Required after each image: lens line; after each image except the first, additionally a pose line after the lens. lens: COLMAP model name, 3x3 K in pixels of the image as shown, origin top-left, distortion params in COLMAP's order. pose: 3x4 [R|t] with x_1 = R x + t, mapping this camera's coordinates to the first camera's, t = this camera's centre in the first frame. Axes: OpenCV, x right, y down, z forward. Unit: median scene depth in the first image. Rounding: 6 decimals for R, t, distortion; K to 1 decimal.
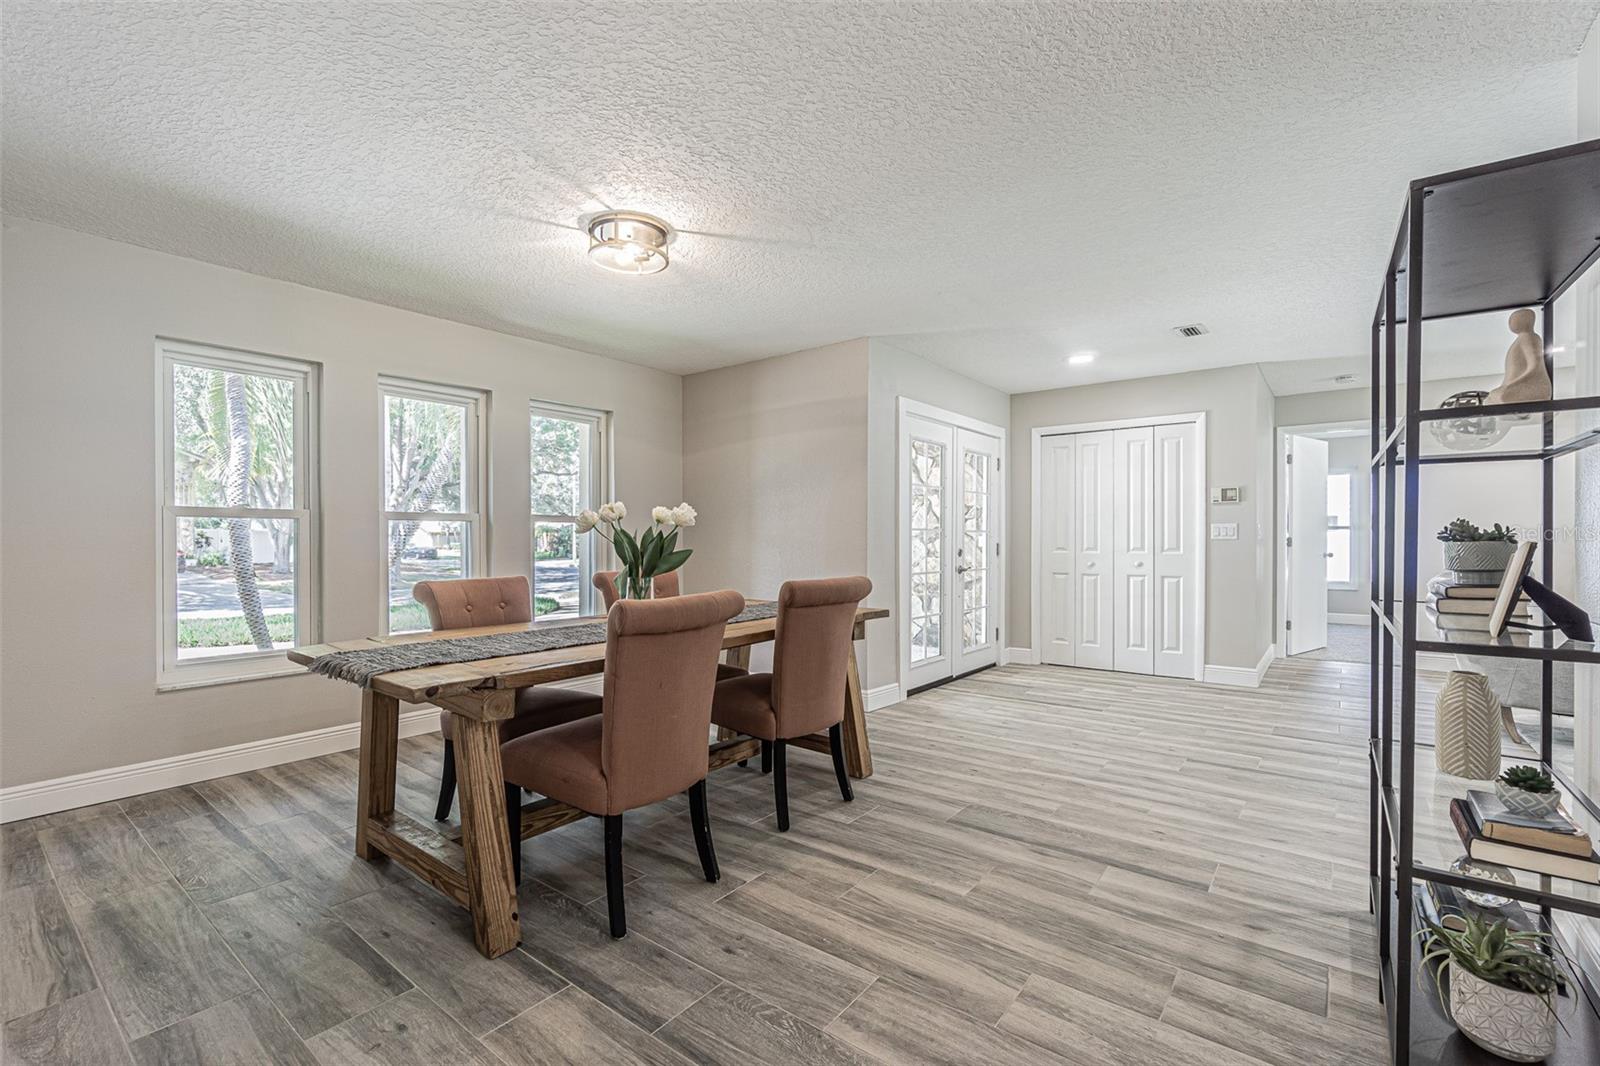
lens RADIAL K [[717.5, 0, 794.5], [0, 717.5, 552.3], [0, 0, 1]] dist [-0.001032, -0.000124]
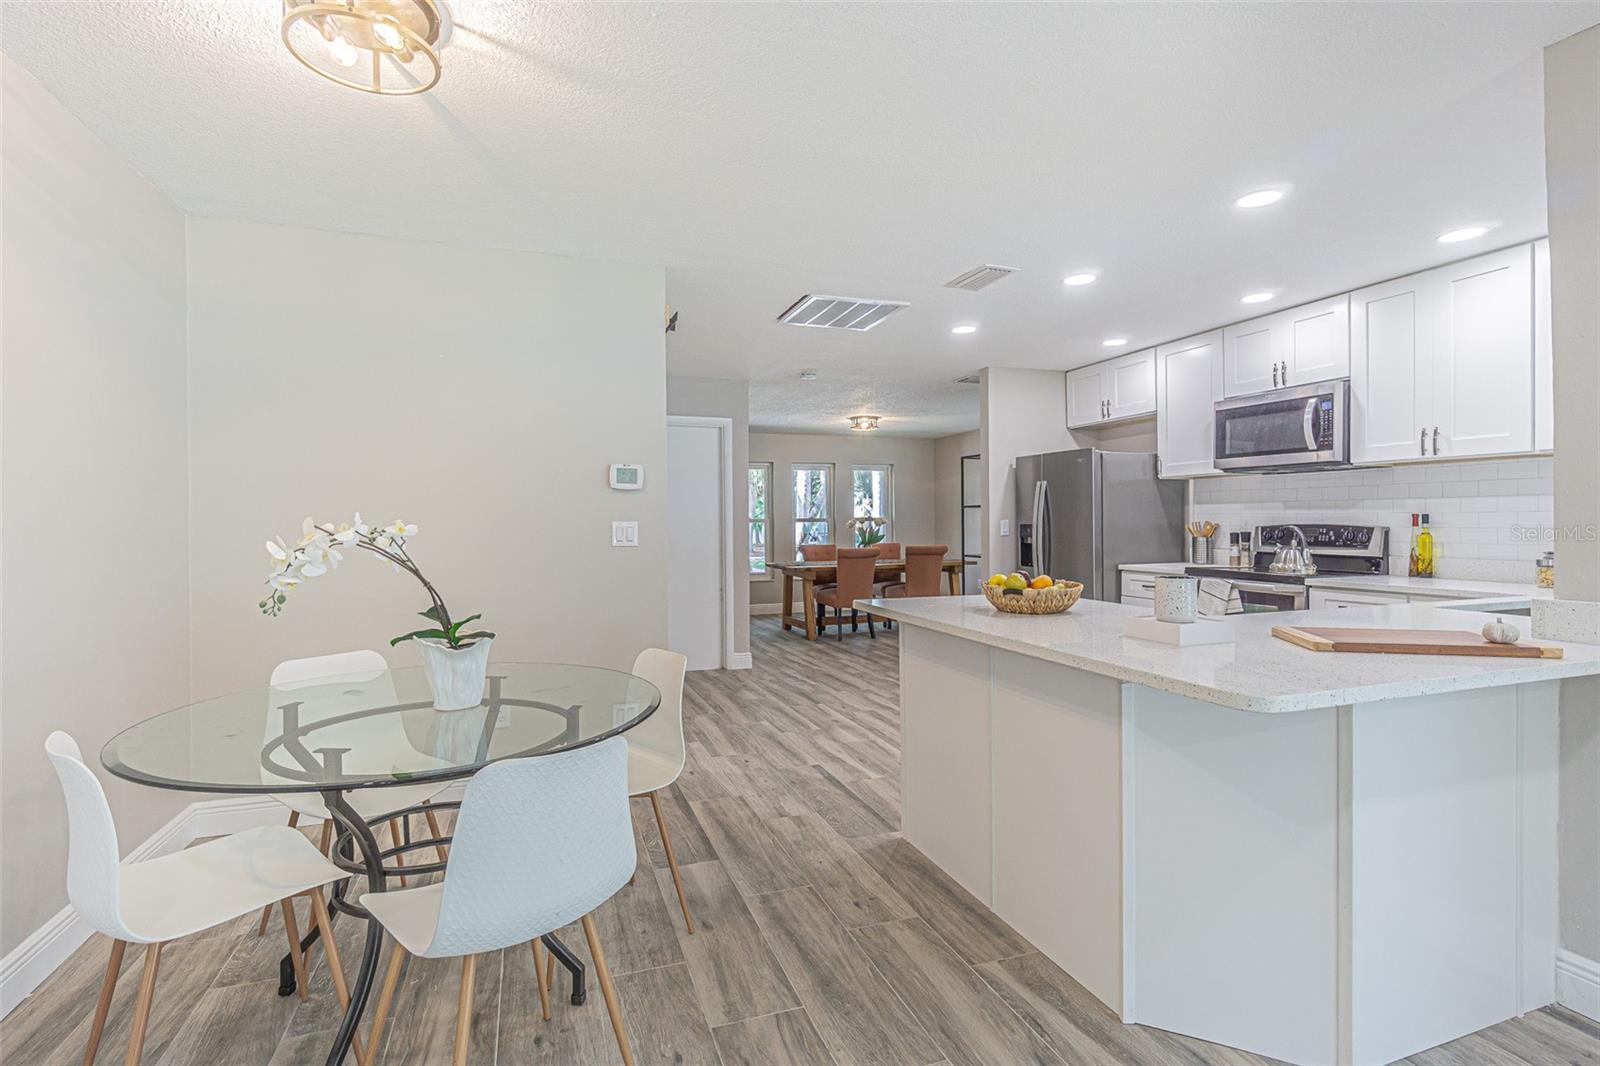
lens RADIAL K [[776.1, 0, 796.3], [0, 776.1, 526.7], [0, 0, 1]] dist [0.002516, 0.000197]
pose [[0.850600, -0.002529, -0.525807, 1.138749], [0.003167, 0.999995, 0.000314, -0.038565], [0.525803, -0.001932, 0.850604, -1.728728]]
